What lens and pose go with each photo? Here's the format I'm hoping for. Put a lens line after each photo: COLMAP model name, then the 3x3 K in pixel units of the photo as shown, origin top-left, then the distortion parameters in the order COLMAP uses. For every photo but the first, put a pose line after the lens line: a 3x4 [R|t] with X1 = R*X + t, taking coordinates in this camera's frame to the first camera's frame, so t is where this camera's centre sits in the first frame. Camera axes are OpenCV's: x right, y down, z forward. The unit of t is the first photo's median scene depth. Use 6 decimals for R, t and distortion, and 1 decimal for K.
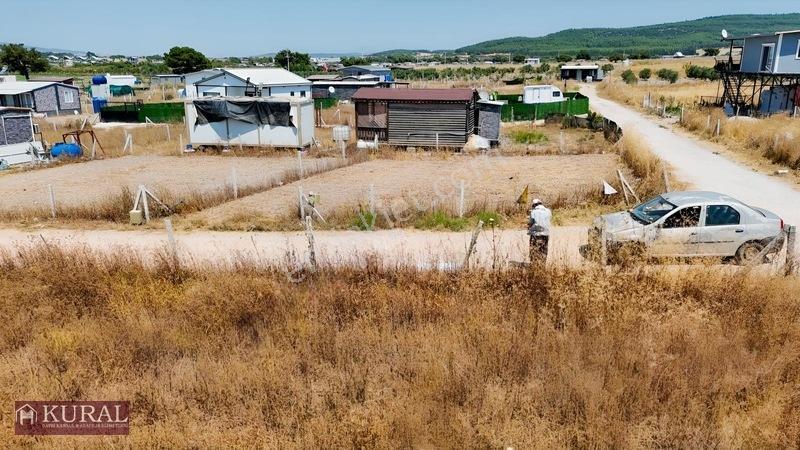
lens RADIAL K [[592.0, 0, 402.9], [0, 592.0, 227.8], [0, 0, 1]] dist [0.069318, -0.070245]
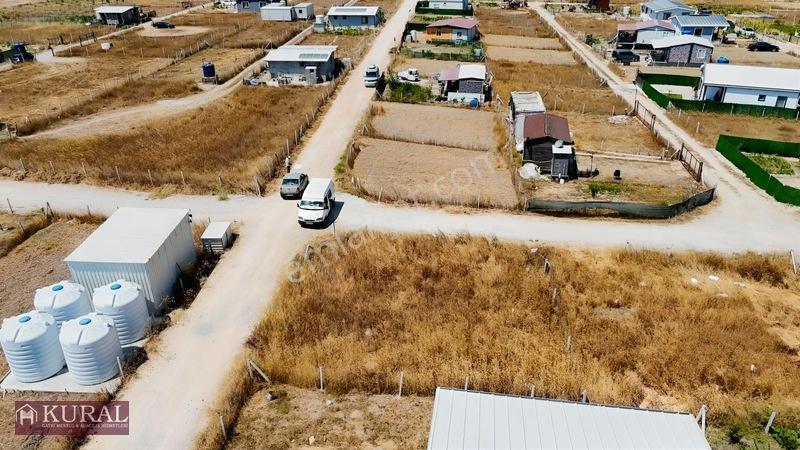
lens RADIAL K [[594.4, 0, 402.6], [0, 594.4, 225.1], [0, 0, 1]] dist [0.061706, -0.061682]
pose [[0.053186, 0.456124, -0.888325, 1.489683], [-0.257602, 0.865742, 0.429105, -0.576597], [0.964786, 0.206012, 0.163544, 0.457619]]
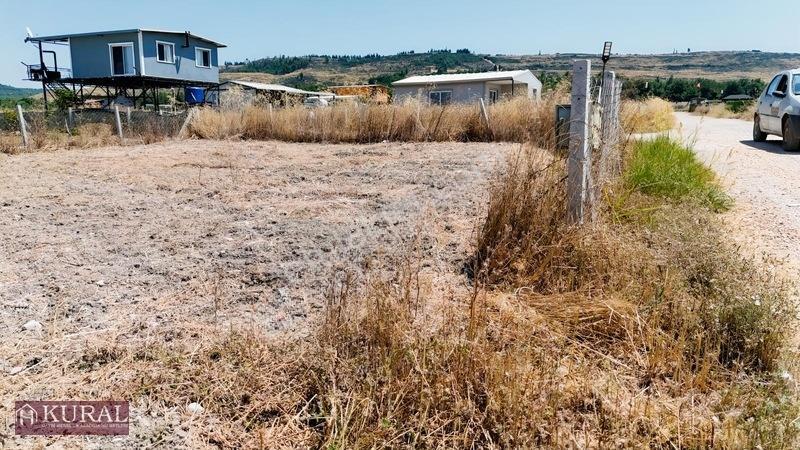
lens RADIAL K [[594.4, 0, 402.6], [0, 594.4, 225.1], [0, 0, 1]] dist [0.061706, -0.061682]
pose [[0.270180, -0.157061, 0.949913, -0.206192], [0.258229, 0.962279, 0.085659, -0.027510], [-0.927535, 0.222152, 0.300546, 0.552312]]
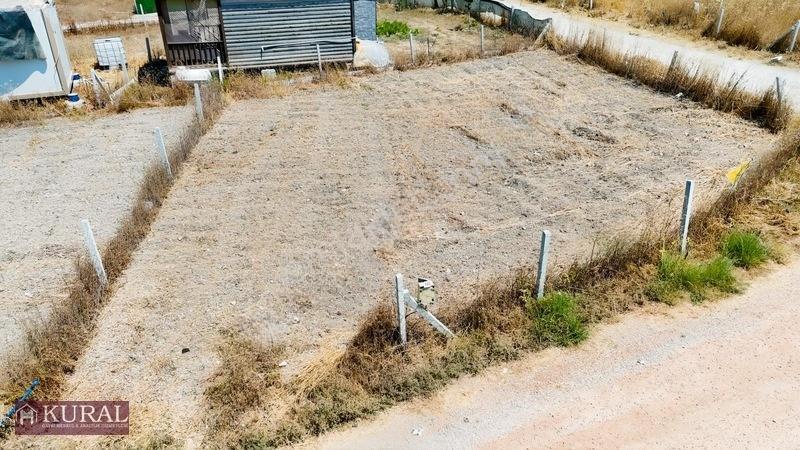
lens RADIAL K [[594.4, 0, 402.6], [0, 594.4, 225.1], [0, 0, 1]] dist [0.061706, -0.061682]
pose [[0.856809, -0.248137, 0.452002, -0.190636], [0.147919, 0.958034, 0.245542, -0.111436], [-0.493961, -0.143523, 0.857557, 0.357784]]
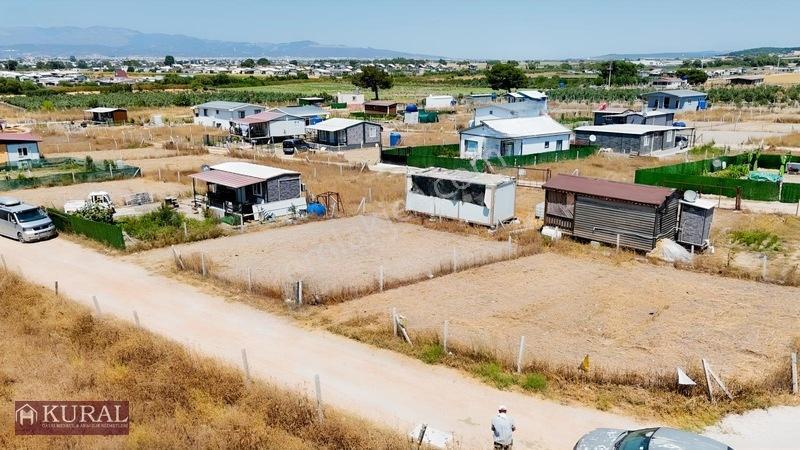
lens RADIAL K [[592.0, 0, 402.9], [0, 592.0, 227.8], [0, 0, 1]] dist [0.069318, -0.070245]
pose [[0.861506, 0.131178, -0.490510, 0.217378], [-0.132051, 0.990693, 0.033016, -0.147654], [0.490276, 0.036329, 0.870810, -0.011534]]
